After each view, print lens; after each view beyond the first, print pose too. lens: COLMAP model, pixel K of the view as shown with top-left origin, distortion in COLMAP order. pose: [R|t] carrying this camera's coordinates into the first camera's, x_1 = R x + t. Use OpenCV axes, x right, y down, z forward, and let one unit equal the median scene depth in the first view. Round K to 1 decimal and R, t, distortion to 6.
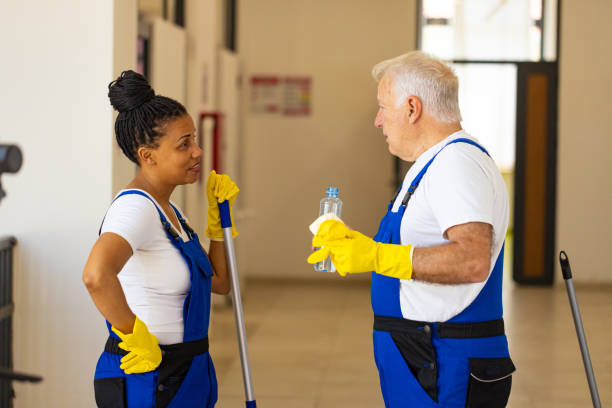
lens RADIAL K [[1751.9, 0, 306.0], [0, 1751.9, 204.0], [0, 0, 1]] dist [0.007227, -0.773752]
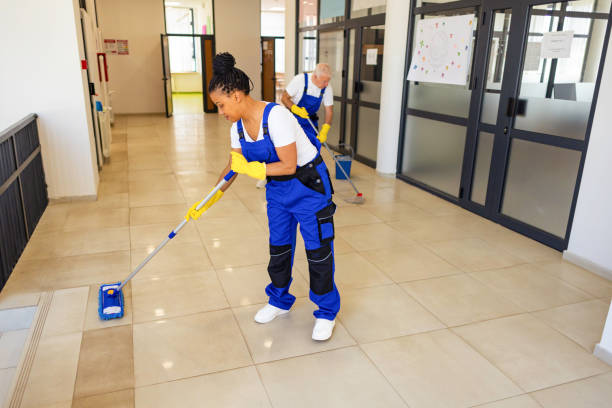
lens RADIAL K [[465.8, 0, 286.8], [0, 465.8, 203.3], [0, 0, 1]] dist [-0.001478, -0.001649]
pose [[0.932266, -0.111304, 0.344226, -0.046520], [0.019531, 0.965593, 0.259323, -0.008731], [-0.361246, -0.235035, 0.902364, 0.184202]]
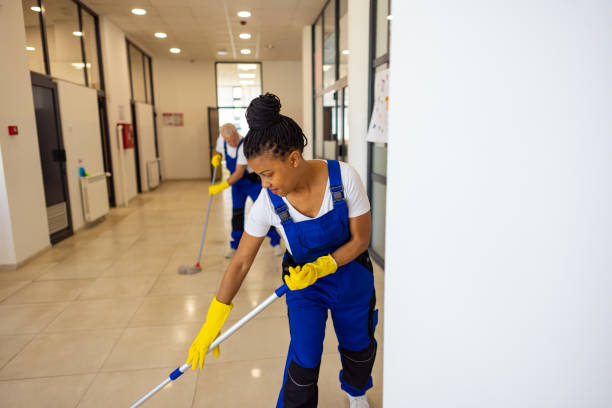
lens RADIAL K [[419.0, 0, 306.0], [0, 419.0, 204.0], [0, 0, 1]] dist [0.000833, -0.003430]
pose [[0.983057, -0.057501, 0.174048, 0.081719], [0.035116, 0.991014, 0.129064, -0.001427], [-0.179906, -0.120765, 0.976243, 0.225484]]
